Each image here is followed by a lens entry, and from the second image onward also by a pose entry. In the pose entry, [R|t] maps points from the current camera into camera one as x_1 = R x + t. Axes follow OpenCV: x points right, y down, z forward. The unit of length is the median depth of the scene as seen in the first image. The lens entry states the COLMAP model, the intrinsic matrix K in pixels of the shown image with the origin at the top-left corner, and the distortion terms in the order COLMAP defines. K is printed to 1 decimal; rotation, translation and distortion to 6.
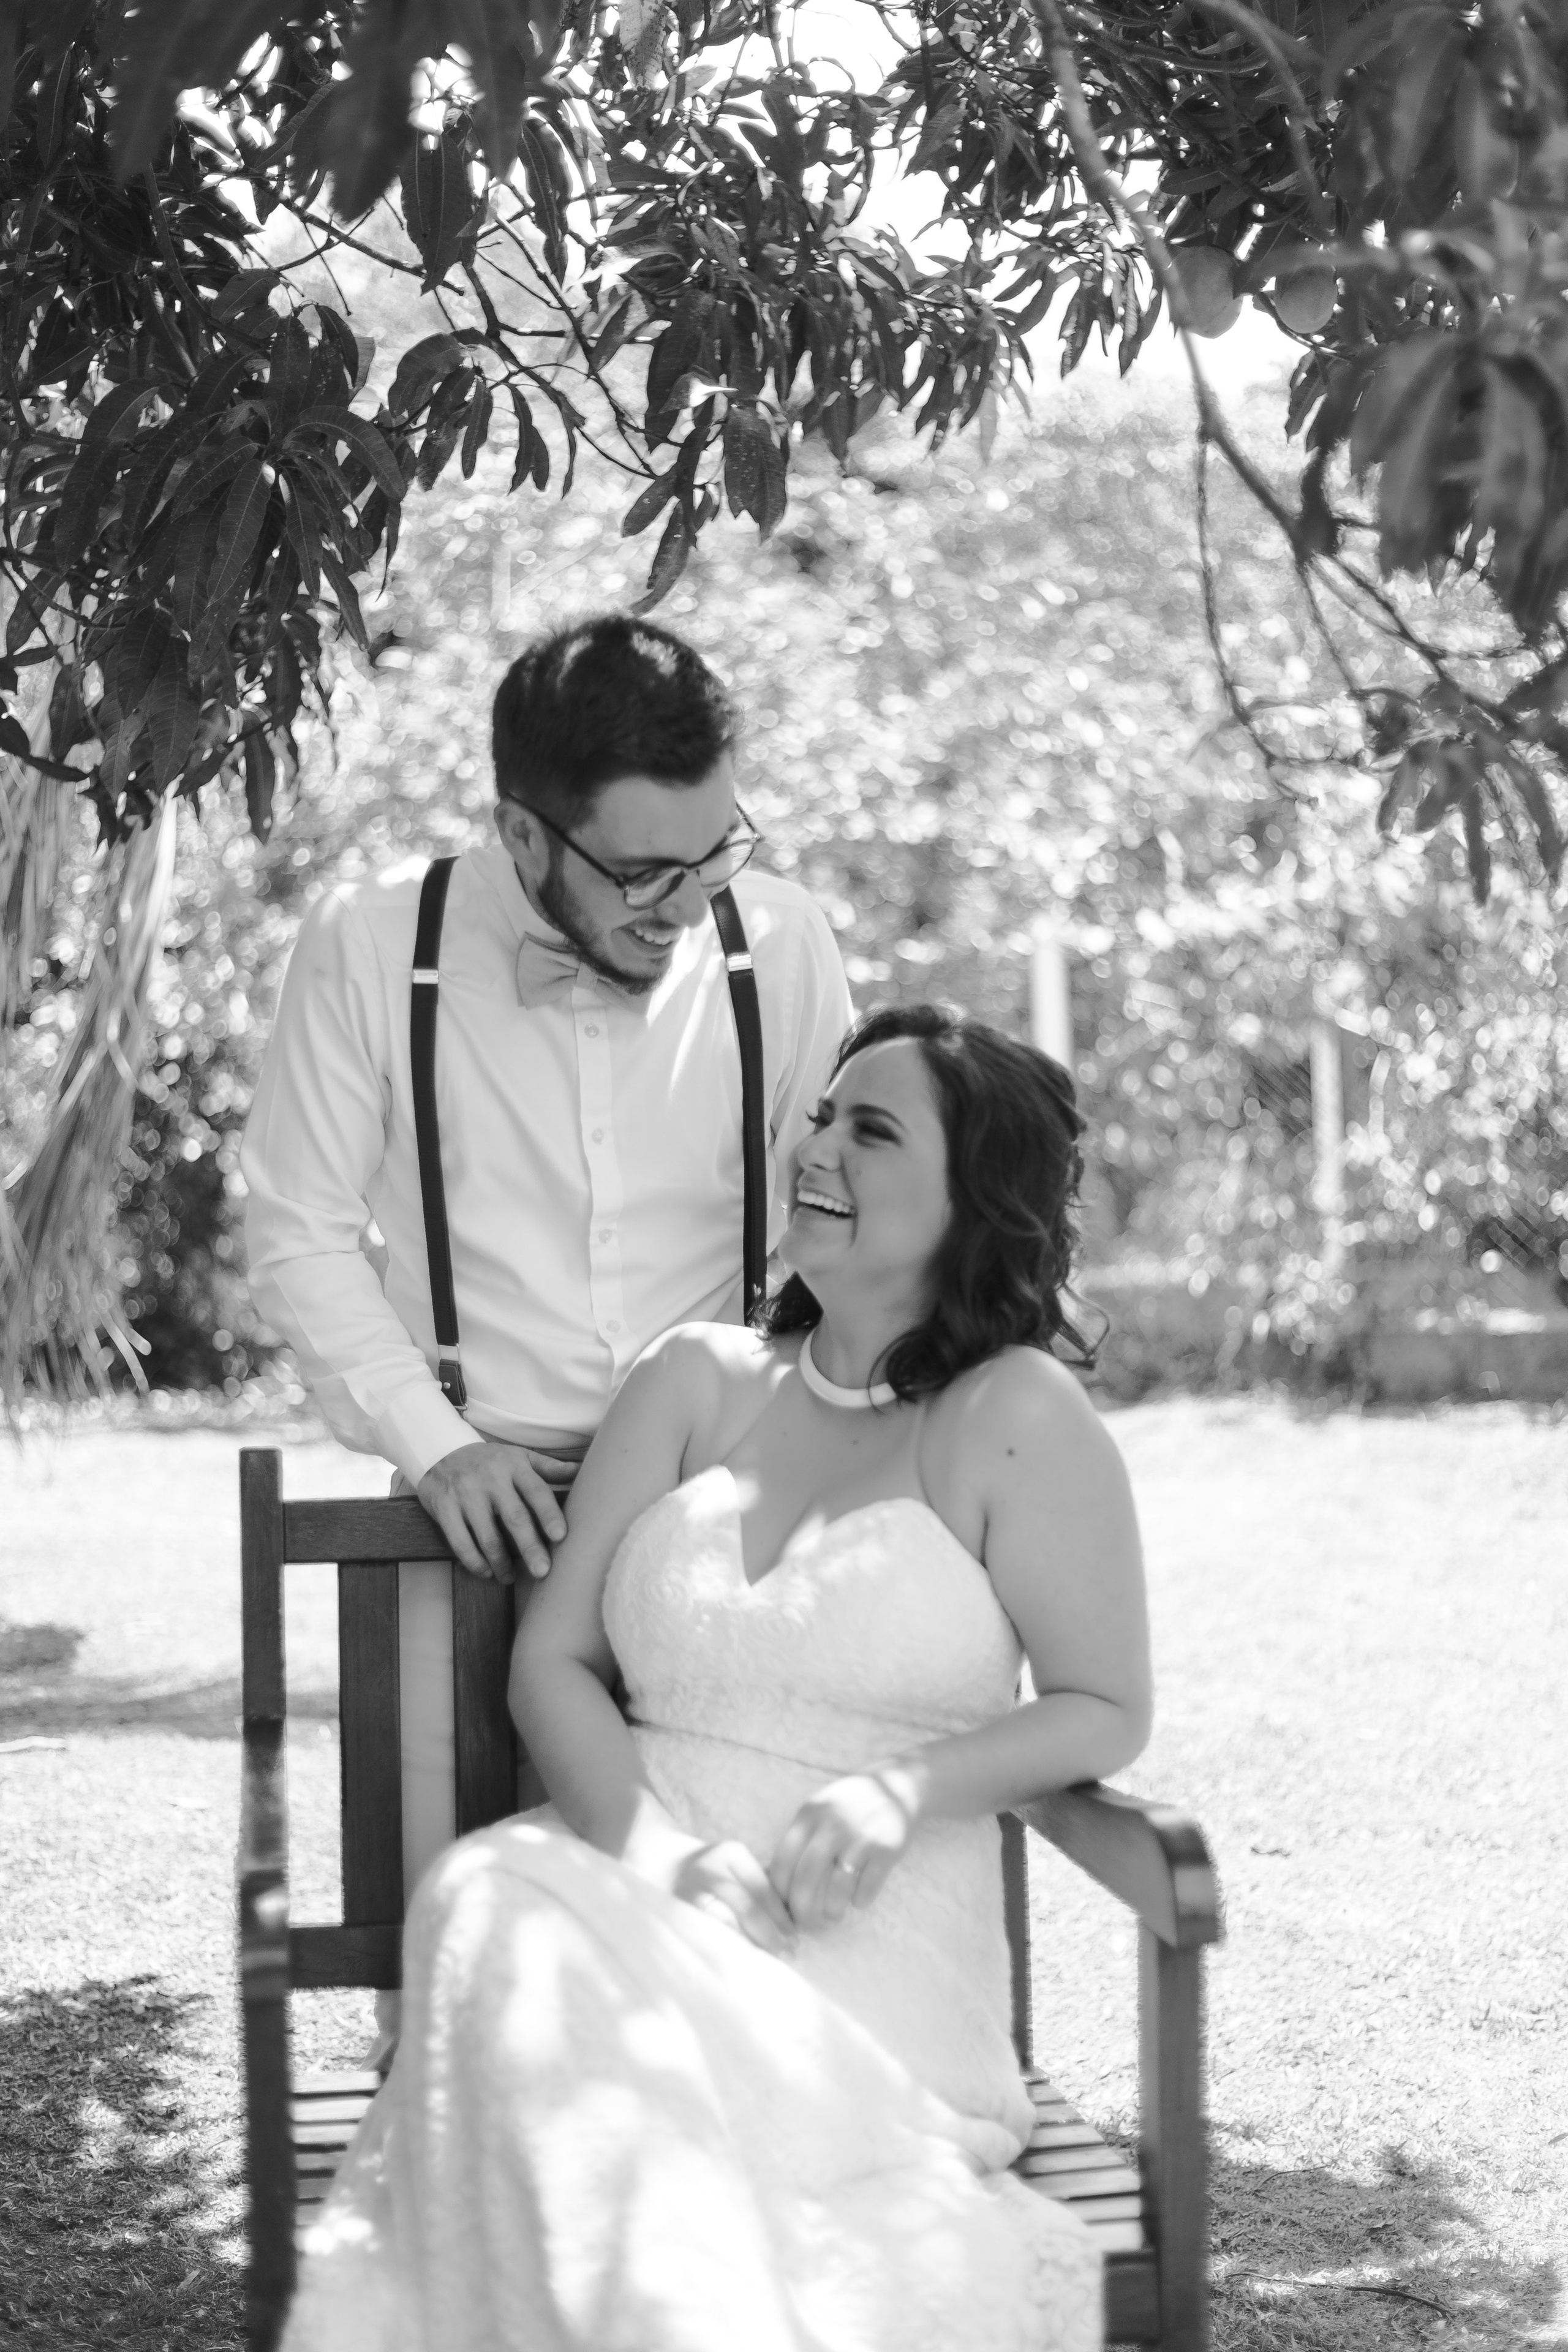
lens RADIAL K [[3414.8, 0, 724.3], [0, 3414.8, 1292.0], [0, 0, 1]] dist [-0.009056, 0.076129]
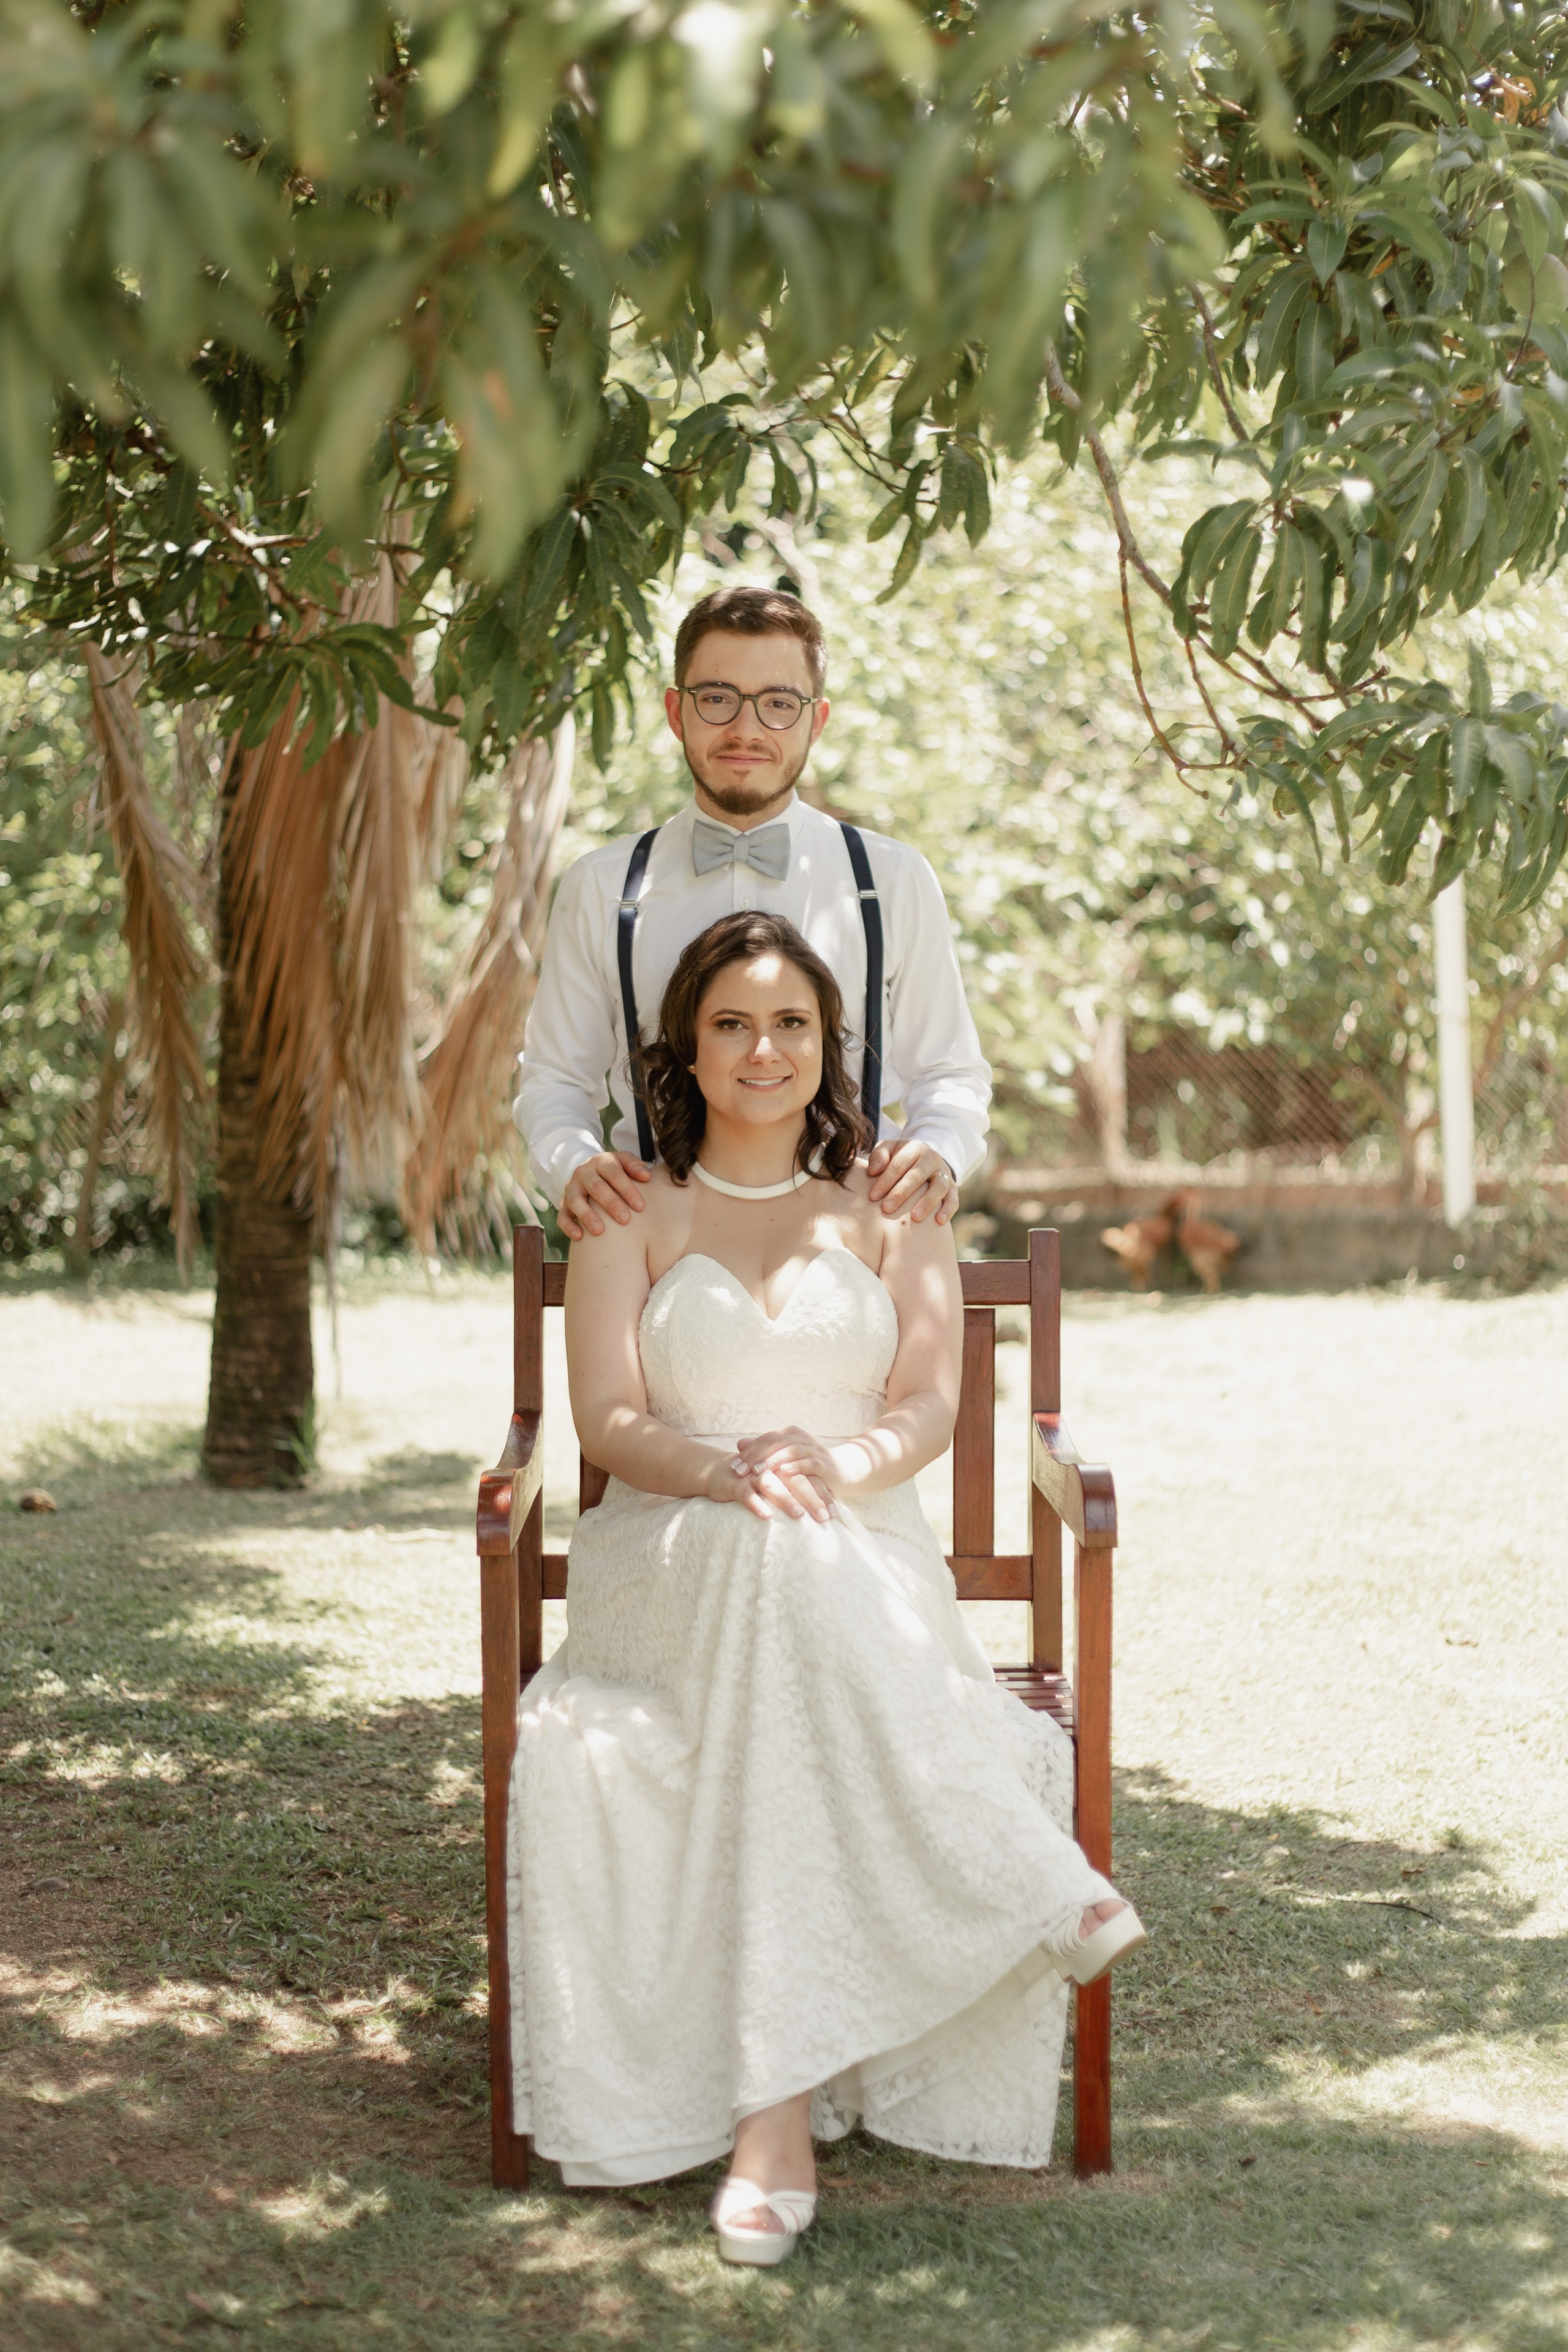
lens RADIAL K [[3414.8, 0, 724.3], [0, 3414.8, 1292.0], [0, 0, 1]] dist [-0.009056, 0.076129]
pose [[0.992047, 0.022169, -0.123902, 0.072083], [-0.017943, 0.999222, 0.035126, 0.011736], [0.124584, -0.032624, 0.991673, -0.245713]]
